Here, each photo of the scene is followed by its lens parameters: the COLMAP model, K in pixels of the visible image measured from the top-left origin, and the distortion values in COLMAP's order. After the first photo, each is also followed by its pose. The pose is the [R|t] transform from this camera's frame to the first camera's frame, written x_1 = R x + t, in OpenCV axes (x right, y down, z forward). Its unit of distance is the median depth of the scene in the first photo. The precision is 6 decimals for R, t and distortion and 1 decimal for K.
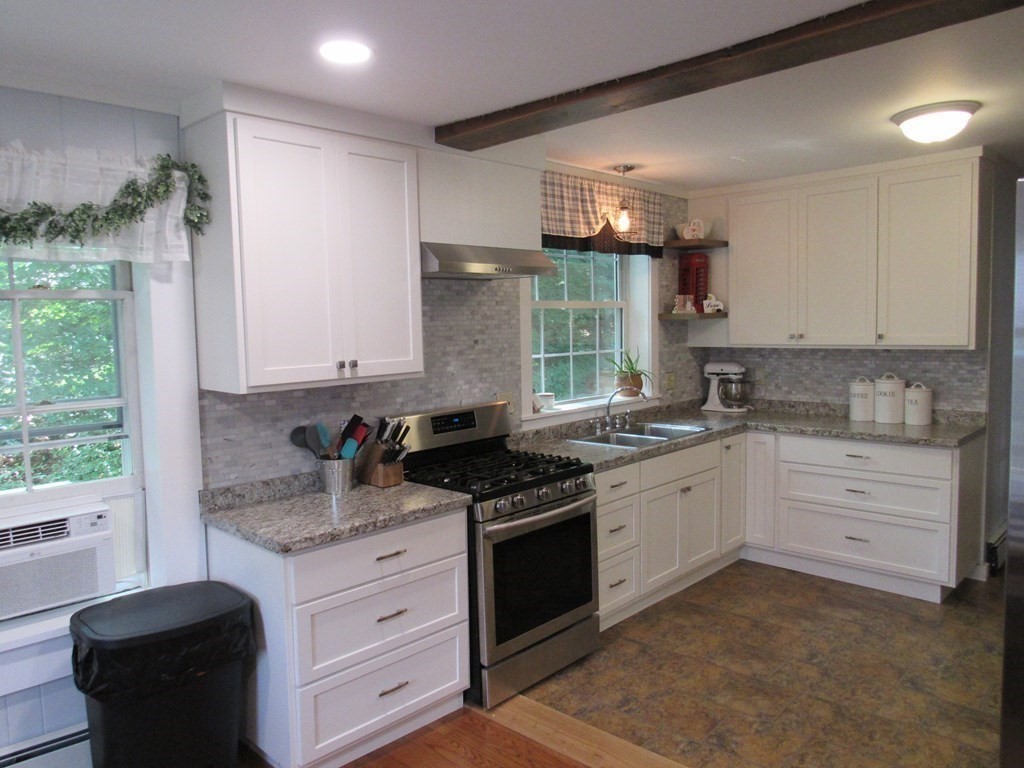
lens RADIAL K [[731.3, 0, 503.1], [0, 731.3, 378.6], [0, 0, 1]] dist [-0.030997, 0.019289]
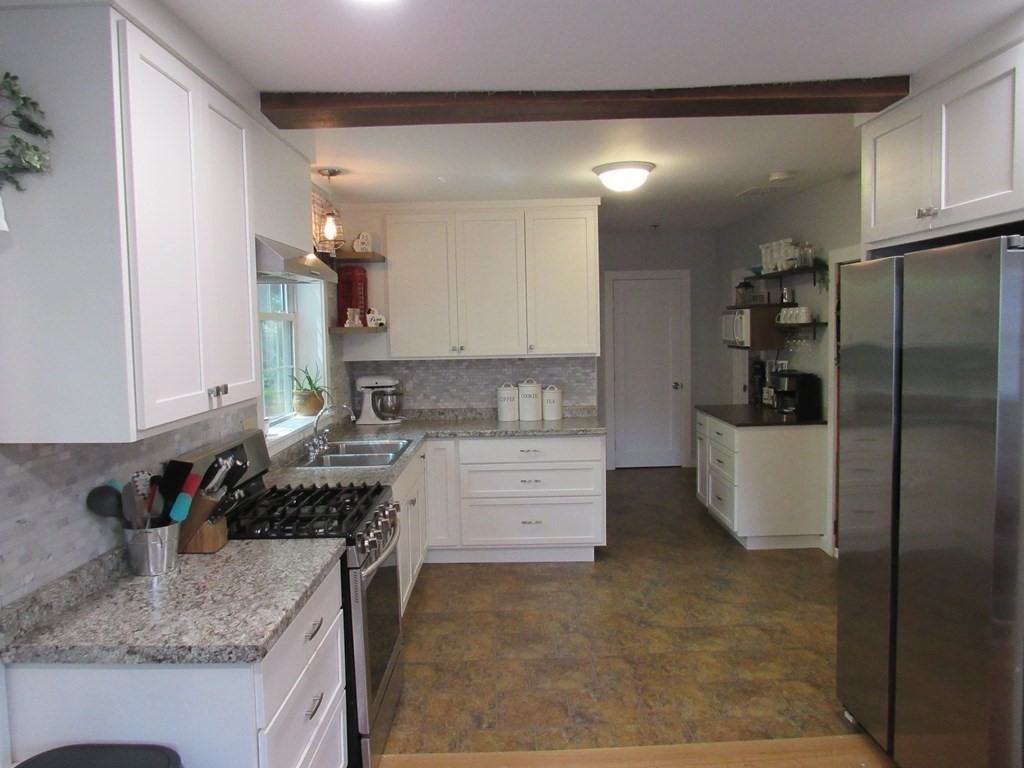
lens RADIAL K [[731.3, 0, 505.5], [0, 731.3, 381.4], [0, 0, 1]] dist [-0.030997, 0.019289]
pose [[0.725903, -0.044662, 0.686346, -0.325915], [0.058415, 0.998287, 0.003179, -0.008863], [-0.685312, 0.037785, 0.727268, 0.171761]]
